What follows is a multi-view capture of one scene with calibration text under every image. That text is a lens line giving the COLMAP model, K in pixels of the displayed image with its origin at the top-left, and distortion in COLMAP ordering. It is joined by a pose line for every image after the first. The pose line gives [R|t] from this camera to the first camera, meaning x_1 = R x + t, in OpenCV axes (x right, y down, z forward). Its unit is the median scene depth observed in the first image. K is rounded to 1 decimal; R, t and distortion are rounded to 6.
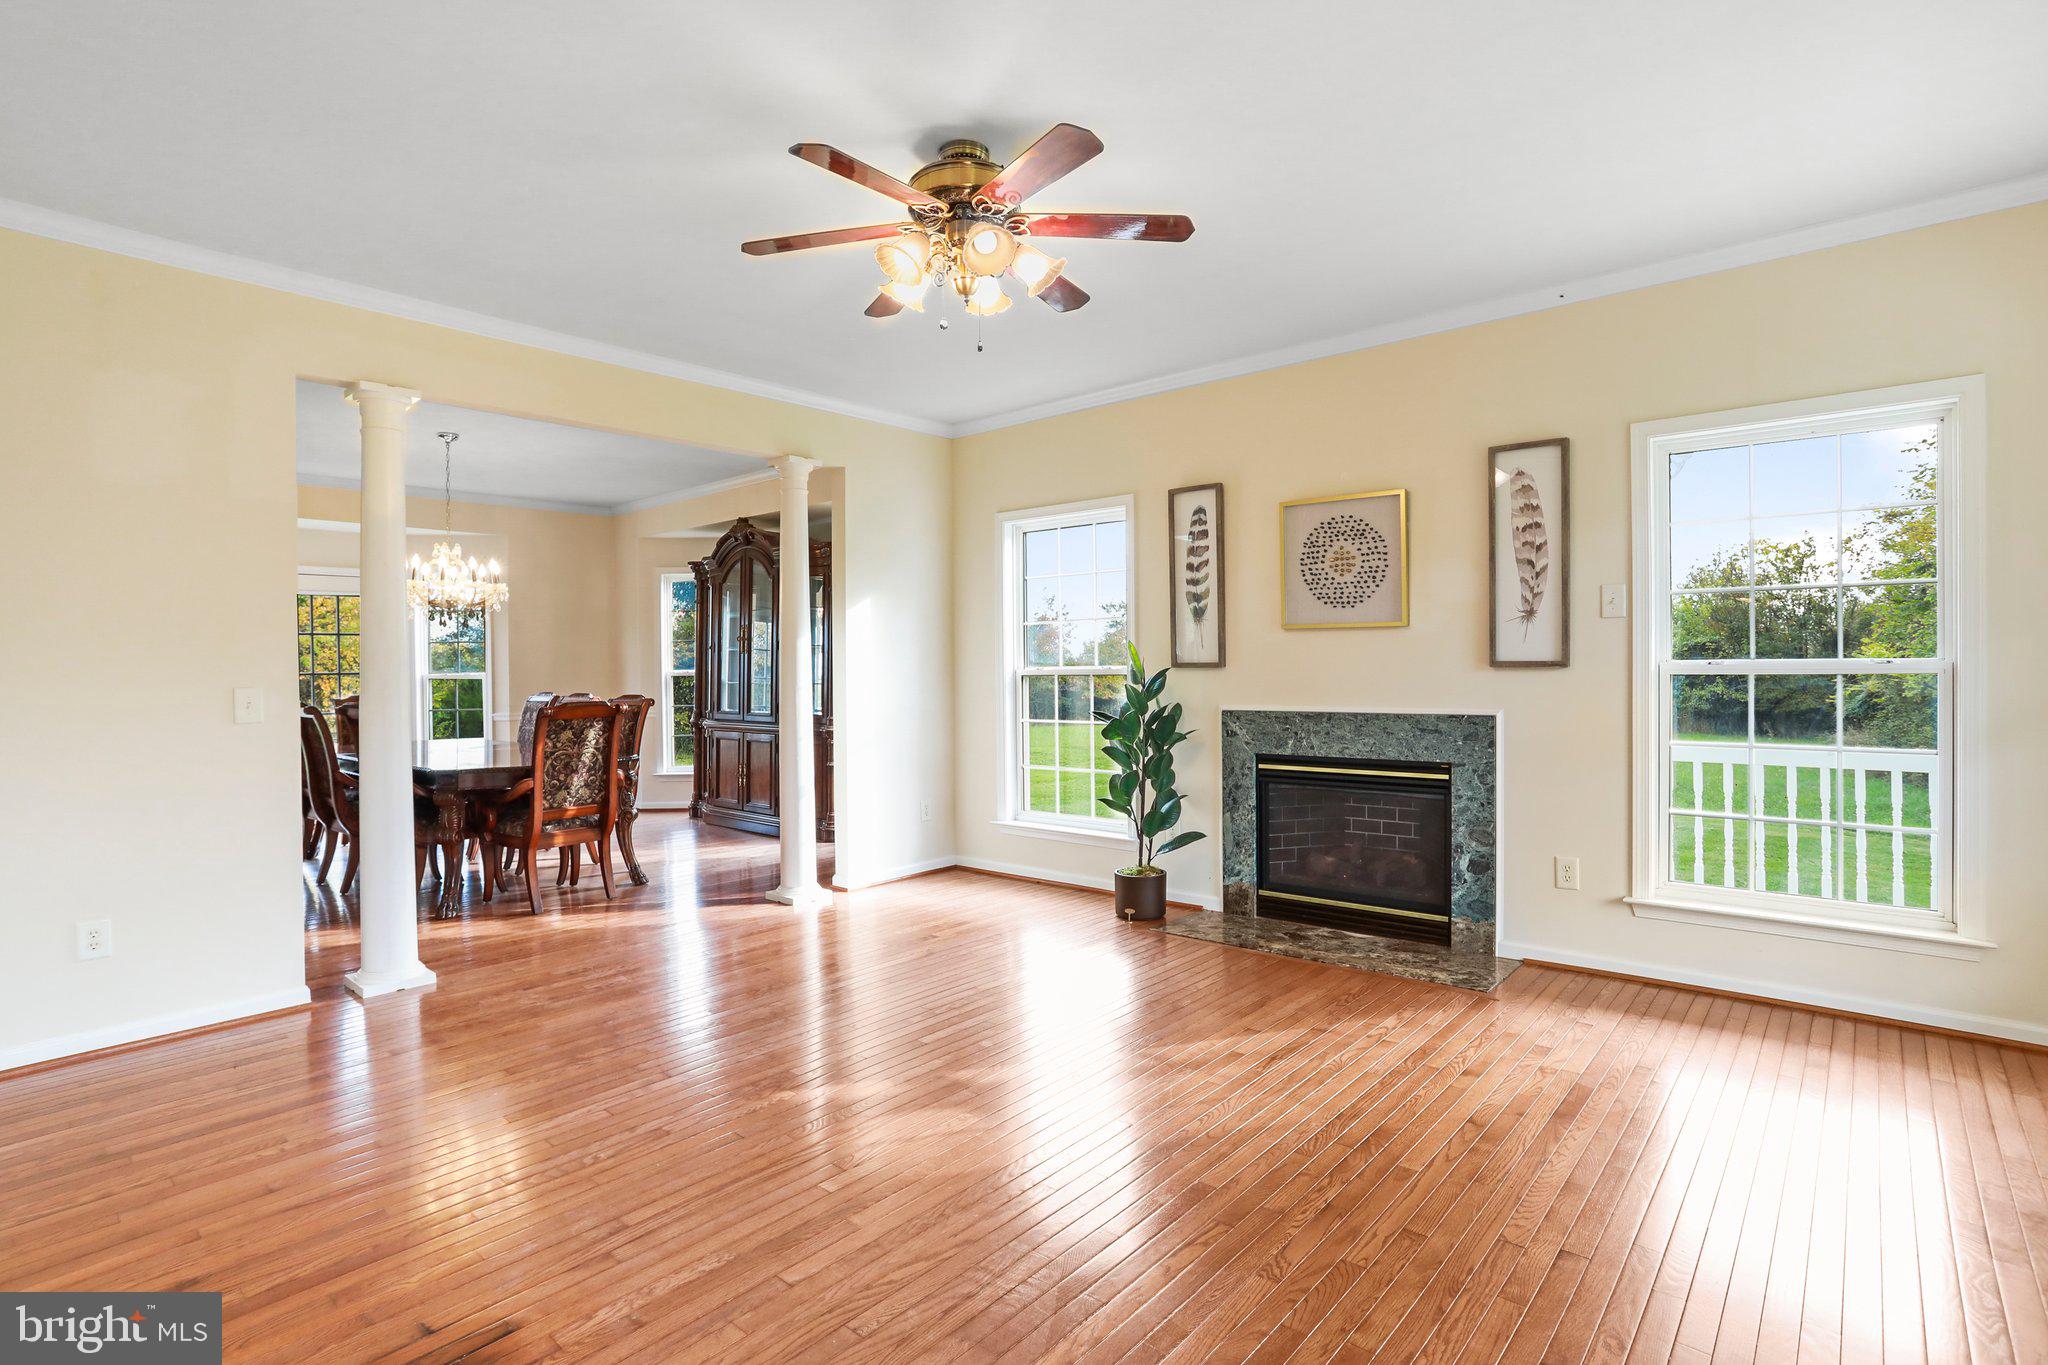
lens RADIAL K [[1010.1, 0, 1039.8], [0, 1010.1, 684.5], [0, 0, 1]] dist [-0.046548, 0.016910]
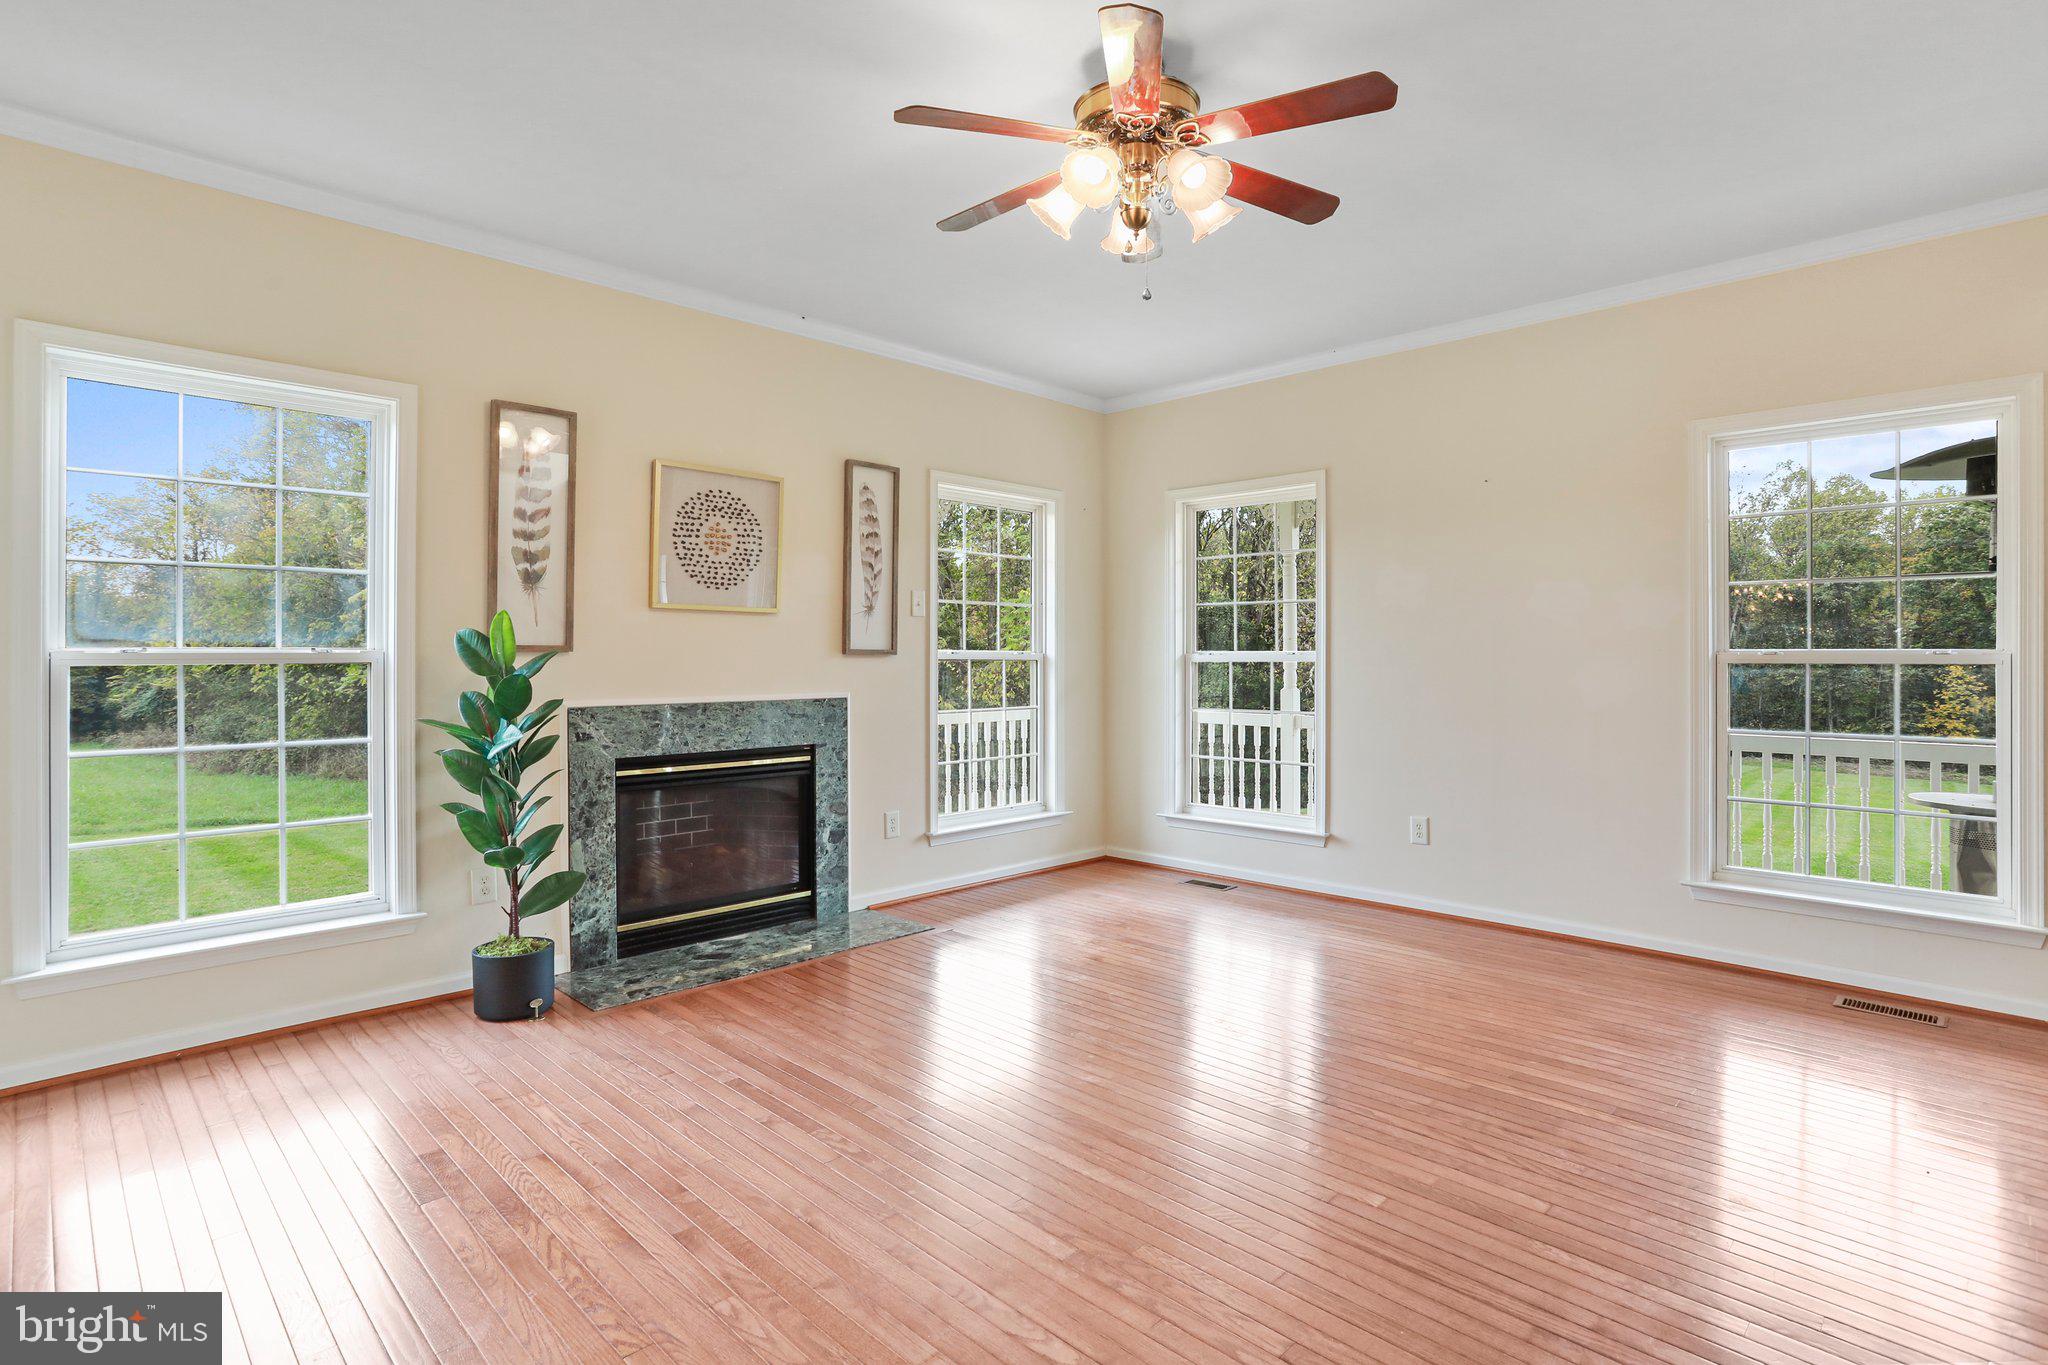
lens RADIAL K [[1010.1, 0, 1036.4], [0, 1010.1, 663.2], [0, 0, 1]] dist [-0.046548, 0.016910]
pose [[0.080940, 0.002146, 0.996717, -0.614897], [0.015396, 0.999876, -0.003403, -0.000408], [-0.996600, 0.015621, 0.080897, 0.653210]]
